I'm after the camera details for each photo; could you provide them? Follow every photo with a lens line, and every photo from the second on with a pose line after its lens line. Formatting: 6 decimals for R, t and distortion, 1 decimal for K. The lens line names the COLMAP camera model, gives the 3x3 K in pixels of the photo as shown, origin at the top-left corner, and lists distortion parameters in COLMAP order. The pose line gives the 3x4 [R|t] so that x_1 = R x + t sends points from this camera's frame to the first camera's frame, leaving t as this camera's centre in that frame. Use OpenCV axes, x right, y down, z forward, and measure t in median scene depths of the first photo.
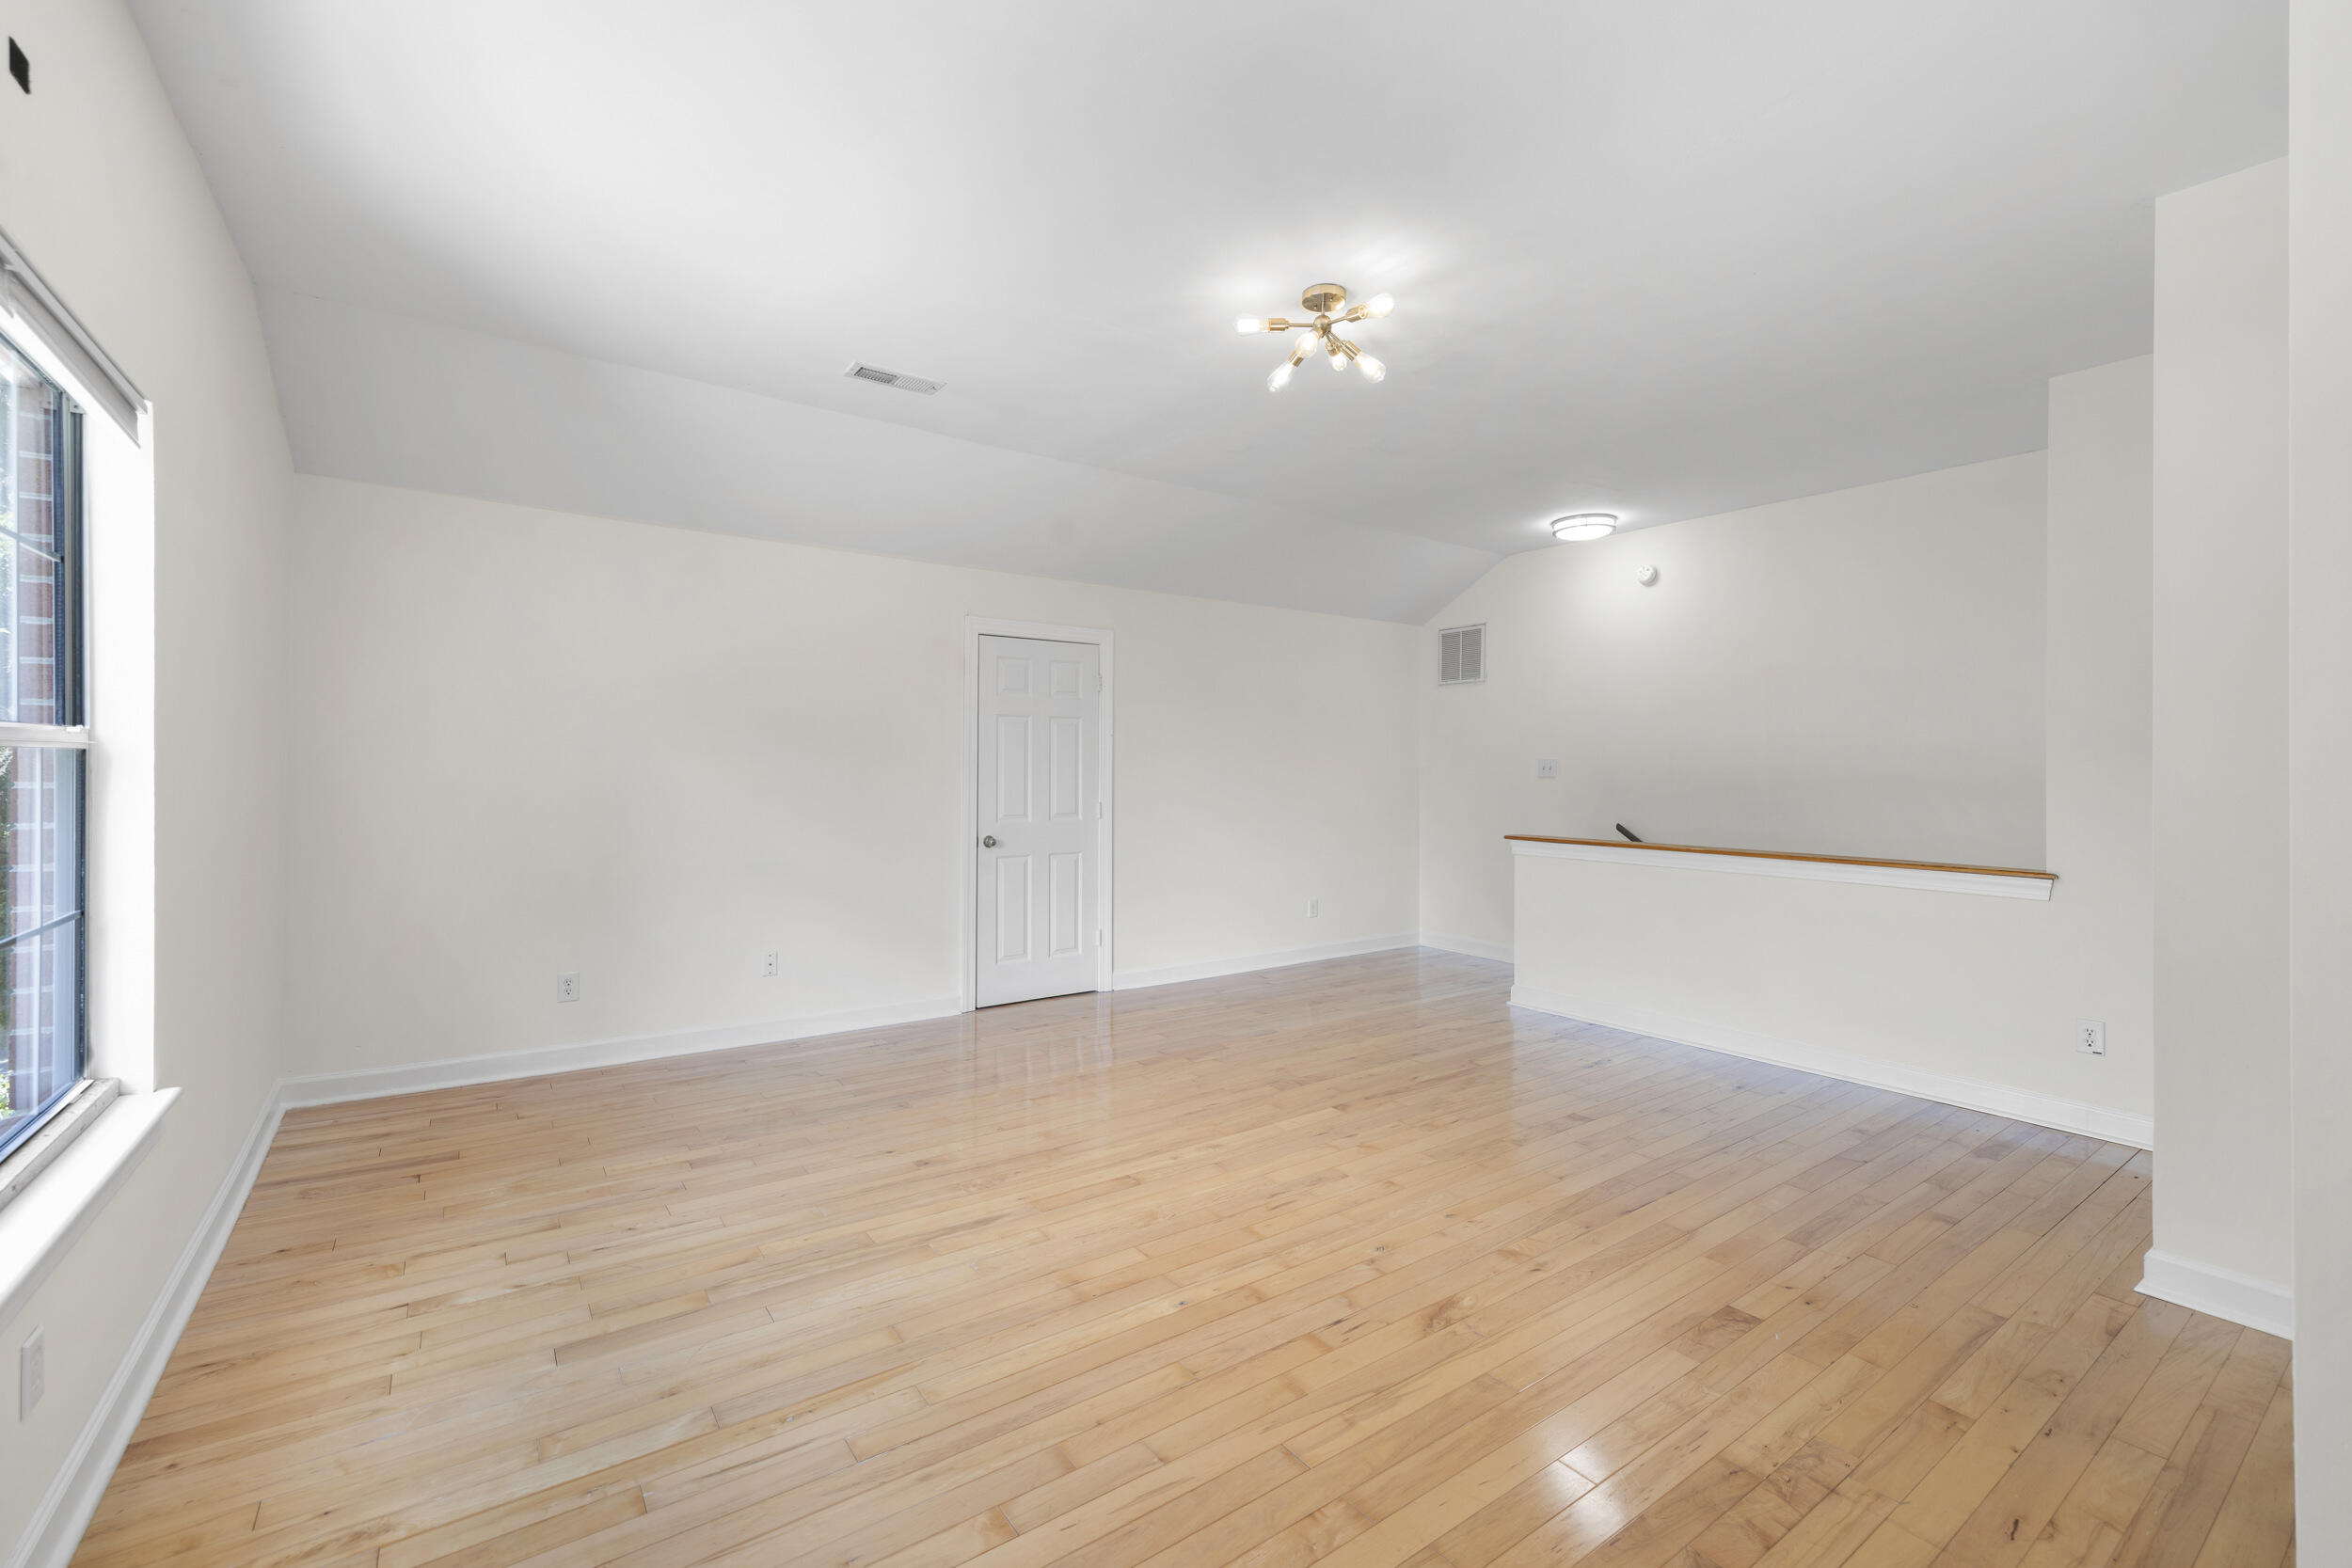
lens RADIAL K [[997.4, 0, 1161.7], [0, 997.4, 770.9], [0, 0, 1]] dist [0.001135, 0.002147]
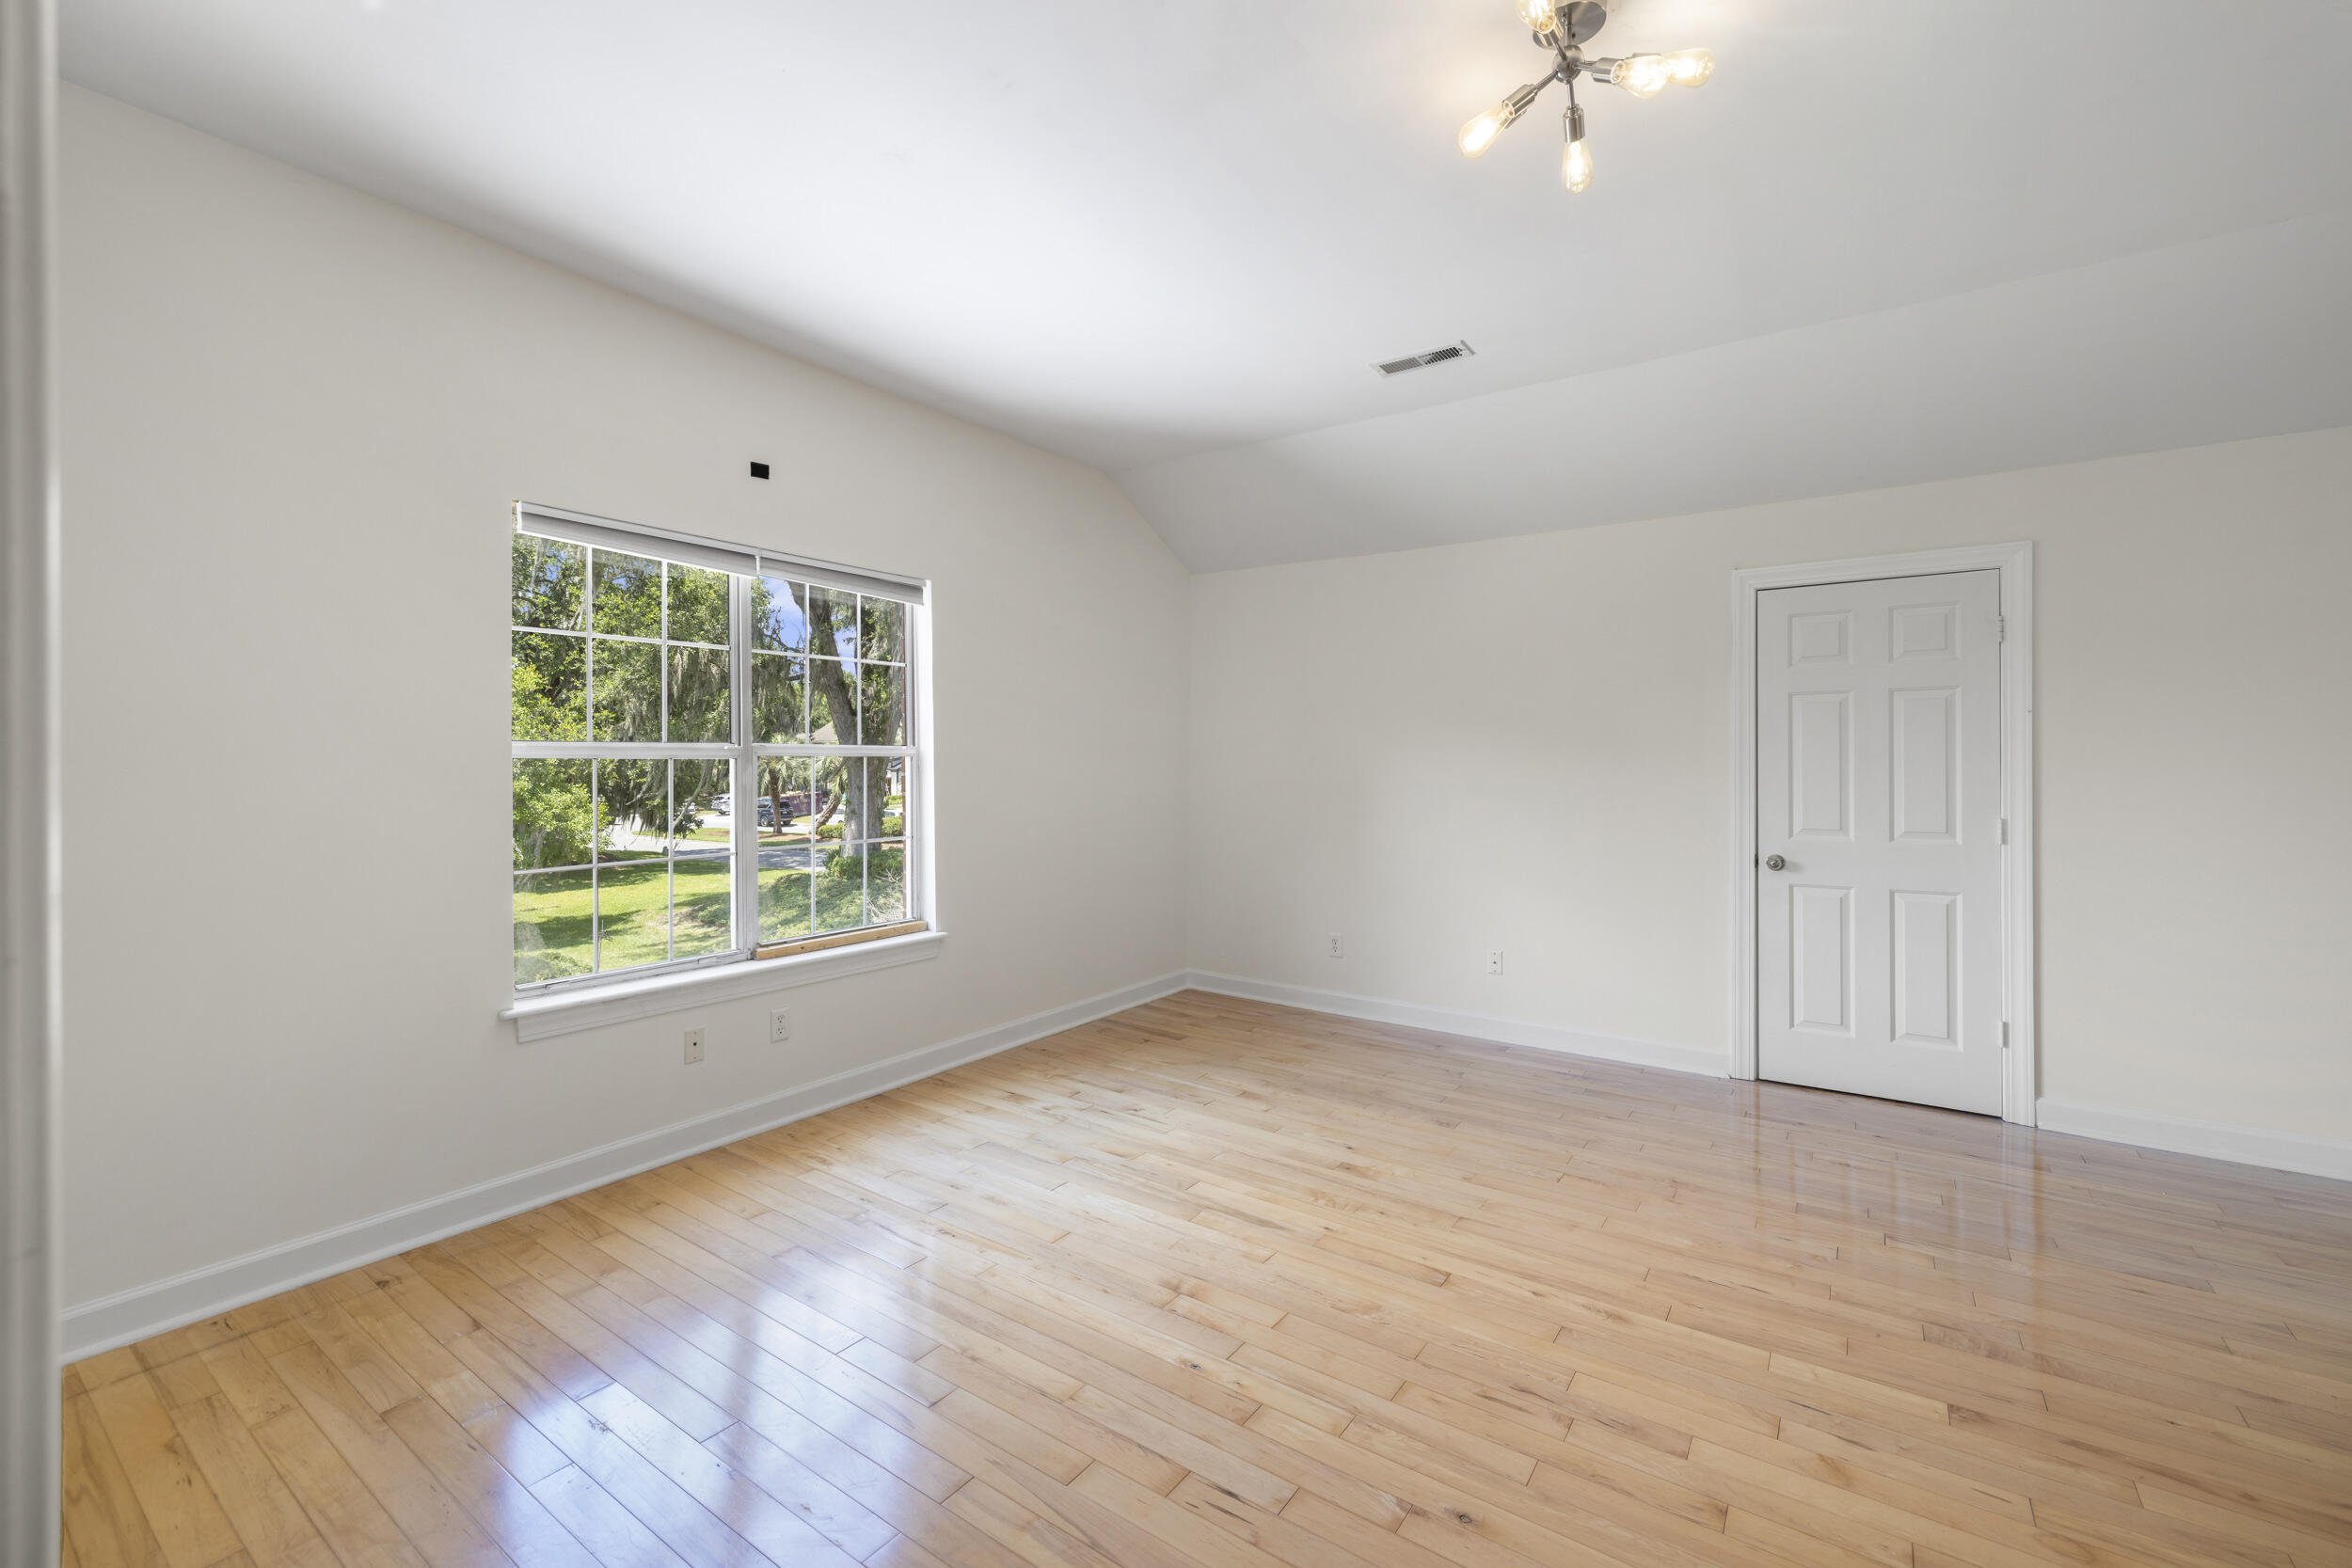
lens RADIAL K [[997.4, 0, 1161.9], [0, 997.4, 781.7], [0, 0, 1]] dist [0.001135, 0.002147]
pose [[0.313889, 0.008637, -0.949420, 0.613525], [0.000381, 0.999957, 0.009223, 0.003485], [0.949460, -0.003257, 0.313872, 0.501102]]
